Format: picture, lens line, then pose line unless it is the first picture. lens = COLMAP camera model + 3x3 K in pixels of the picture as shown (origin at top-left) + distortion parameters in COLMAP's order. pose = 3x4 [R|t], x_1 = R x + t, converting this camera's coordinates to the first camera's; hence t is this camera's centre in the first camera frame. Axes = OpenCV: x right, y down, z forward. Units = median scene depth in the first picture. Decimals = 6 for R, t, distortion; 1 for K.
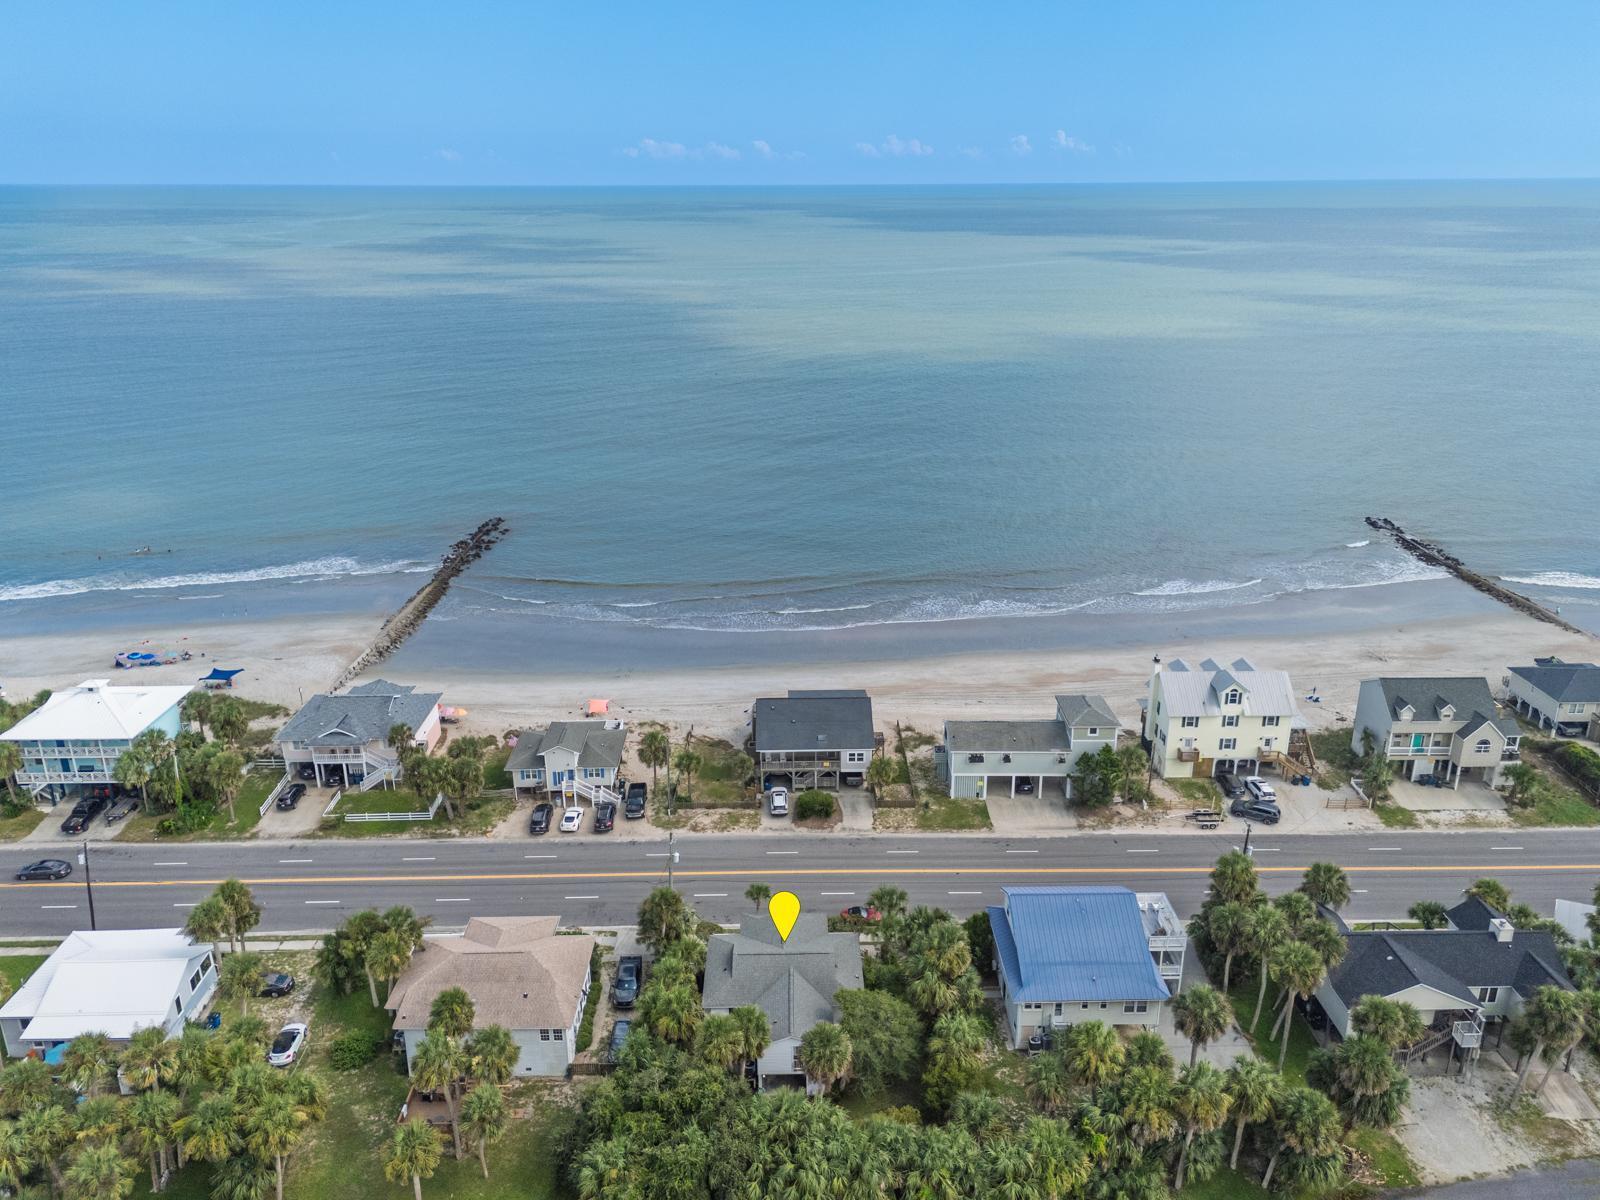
lens RADIAL K [[1162.7, 0, 800.0], [0, 1162.7, 600.0], [0, 0, 1]] dist [0.055260, -0.036304]
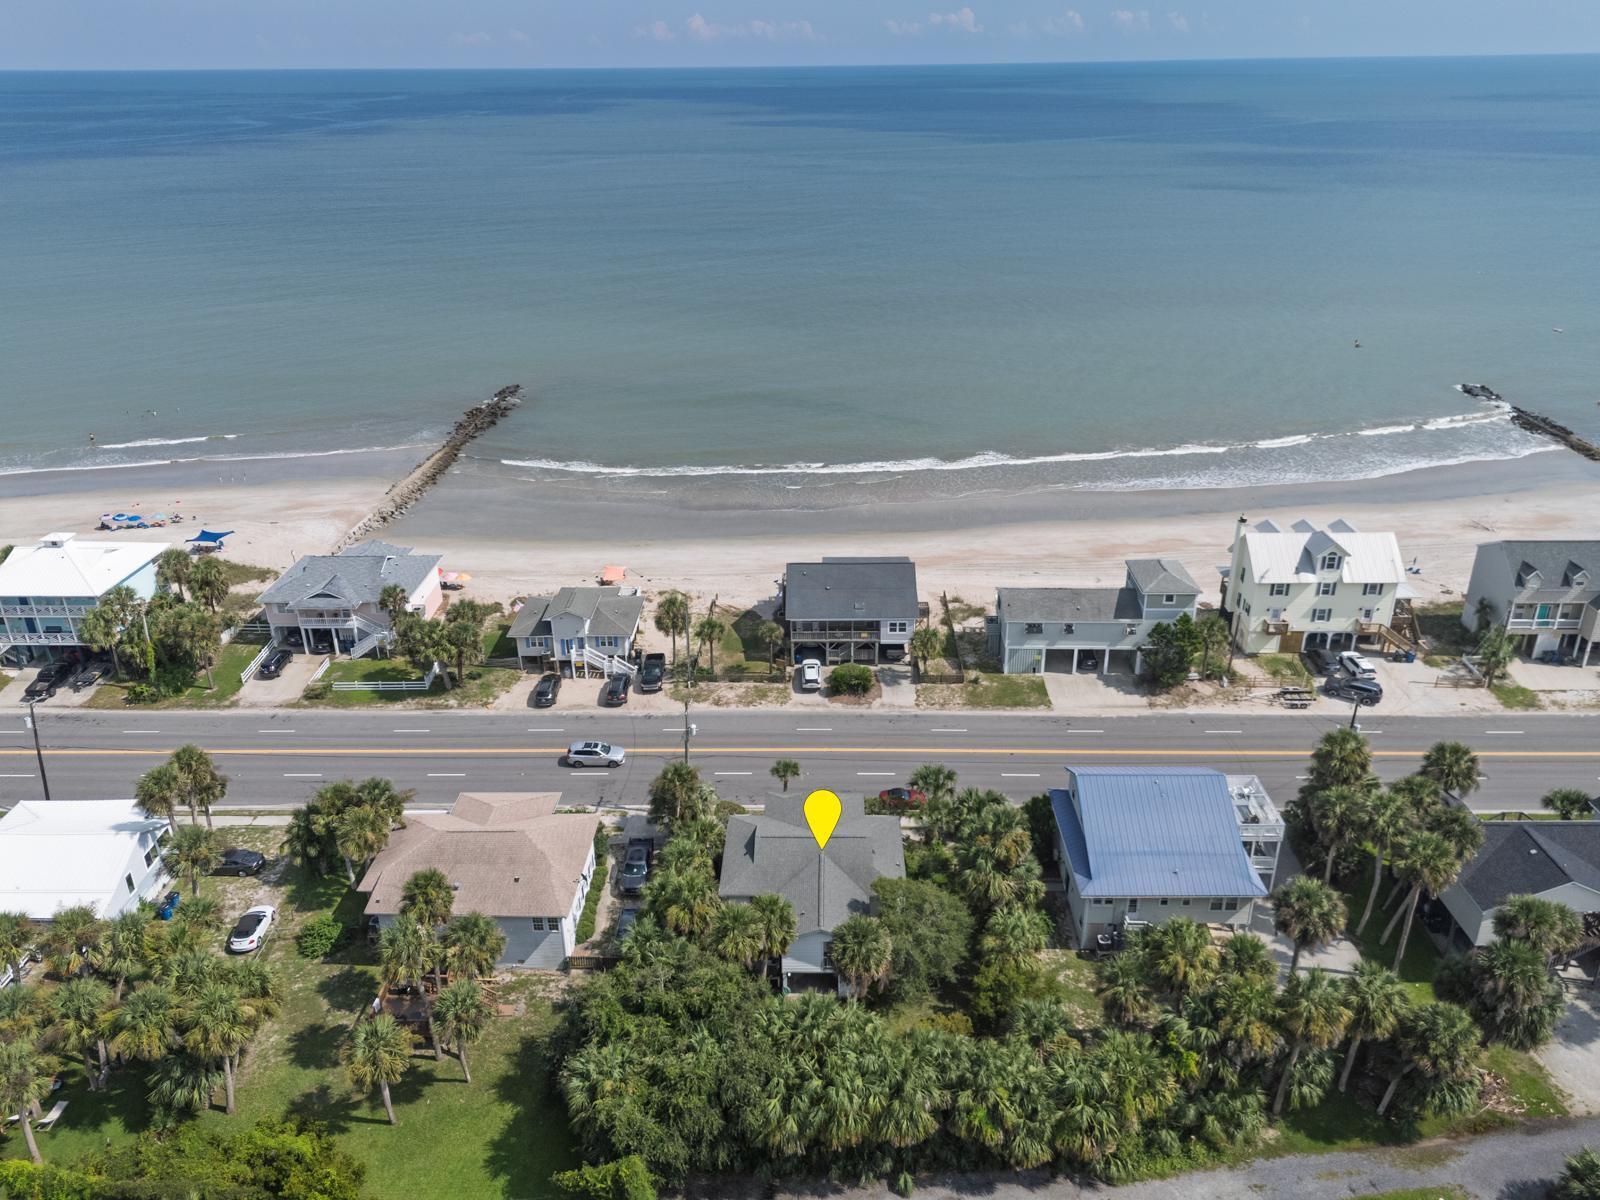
lens RADIAL K [[1162.7, 0, 800.0], [0, 1162.7, 600.0], [0, 0, 1]] dist [0.055260, -0.036304]
pose [[0.999432, 0.007777, -0.032778, 0.002967], [-0.004948, 0.996322, 0.085541, 0.051218], [0.033323, -0.085330, 0.995795, 0.147605]]
